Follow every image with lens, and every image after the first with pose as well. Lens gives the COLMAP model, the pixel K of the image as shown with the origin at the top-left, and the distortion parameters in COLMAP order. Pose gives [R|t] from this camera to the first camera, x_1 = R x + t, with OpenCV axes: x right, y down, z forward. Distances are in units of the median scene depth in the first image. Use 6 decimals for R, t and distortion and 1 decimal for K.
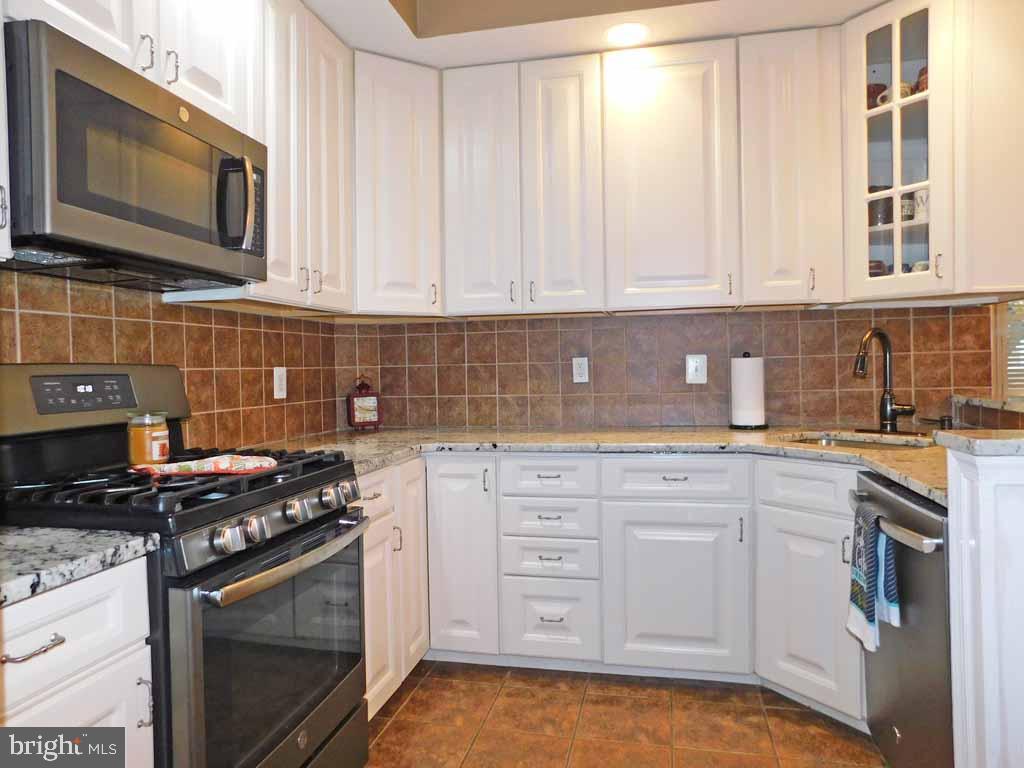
lens RADIAL K [[681.5, 0, 514.1], [0, 681.5, 380.0], [0, 0, 1]] dist [-0.062839, 0.045089]
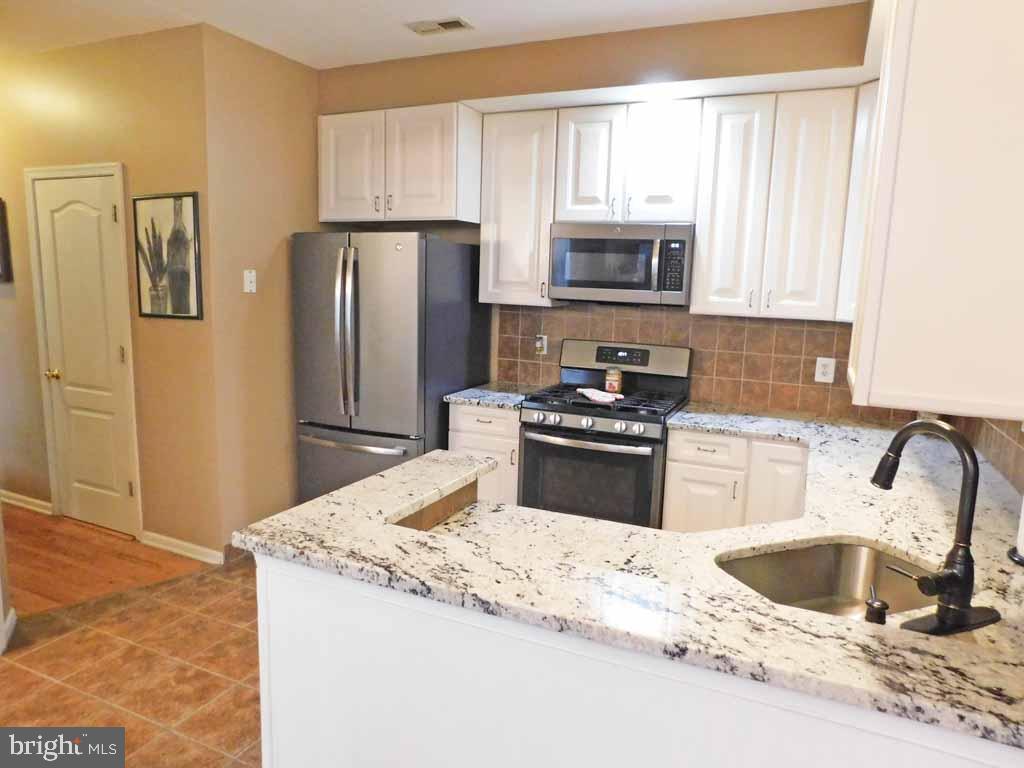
lens RADIAL K [[681.5, 0, 507.1], [0, 681.5, 386.1], [0, 0, 1]] dist [-0.062839, 0.045089]
pose [[-0.203162, 0.172438, -0.963841, 1.089754], [-0.044335, 0.981741, 0.184985, -0.188571], [0.978141, 0.080314, -0.191808, 0.705091]]
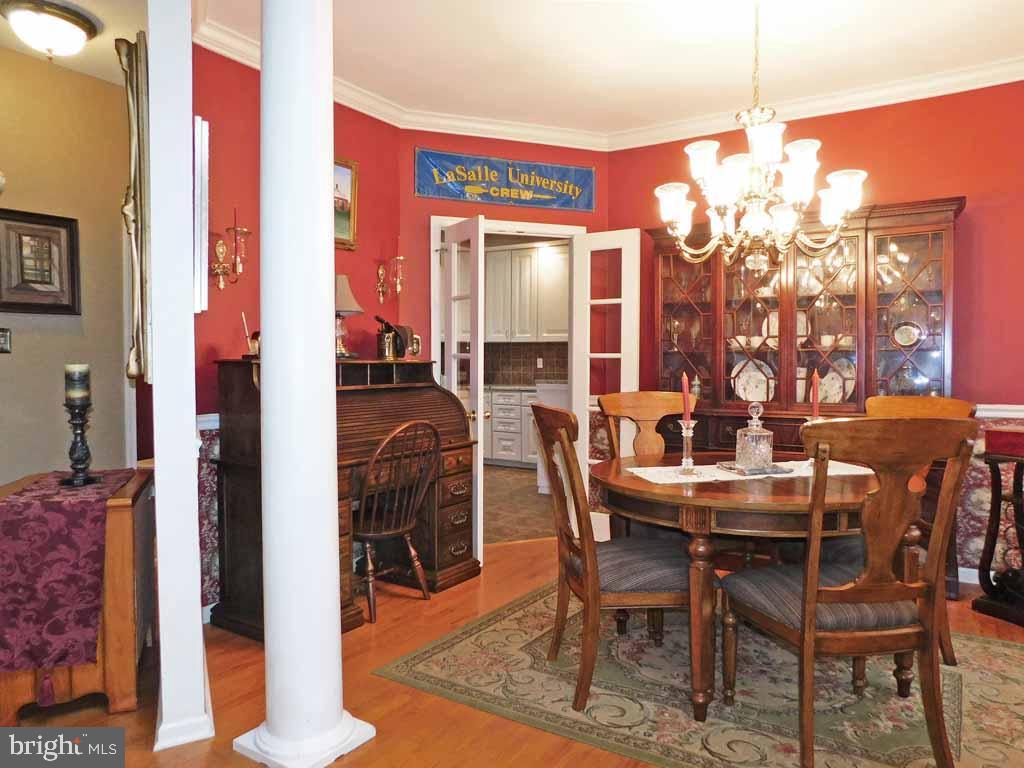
lens RADIAL K [[681.5, 0, 512.5], [0, 681.5, 381.7], [0, 0, 1]] dist [-0.062839, 0.045089]
pose [[0.935524, 0.036484, -0.351374, 1.103141], [-0.030266, 0.999273, 0.023174, -0.001774], [0.351965, -0.011045, 0.935948, -1.760409]]
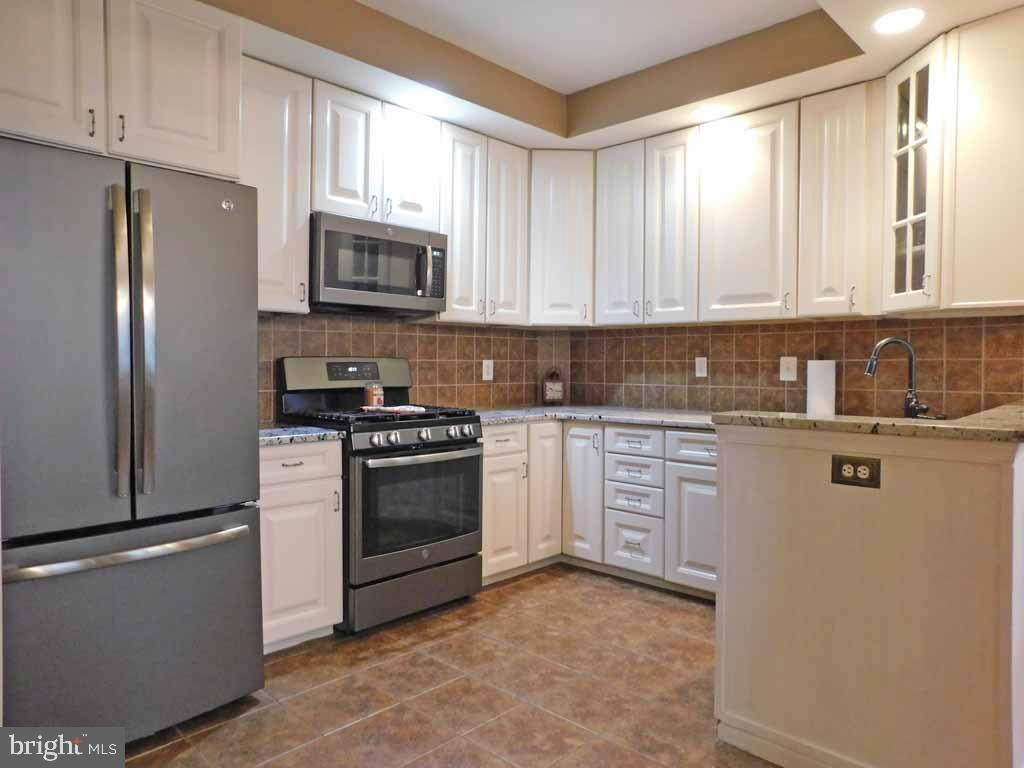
lens RADIAL K [[681.5, 0, 513.3], [0, 681.5, 382.8], [0, 0, 1]] dist [-0.062839, 0.045089]
pose [[0.856101, 0.037931, -0.515415, 0.549244], [-0.030098, 0.999270, 0.023547, -0.005375], [0.515932, -0.004646, 0.856617, -0.333652]]
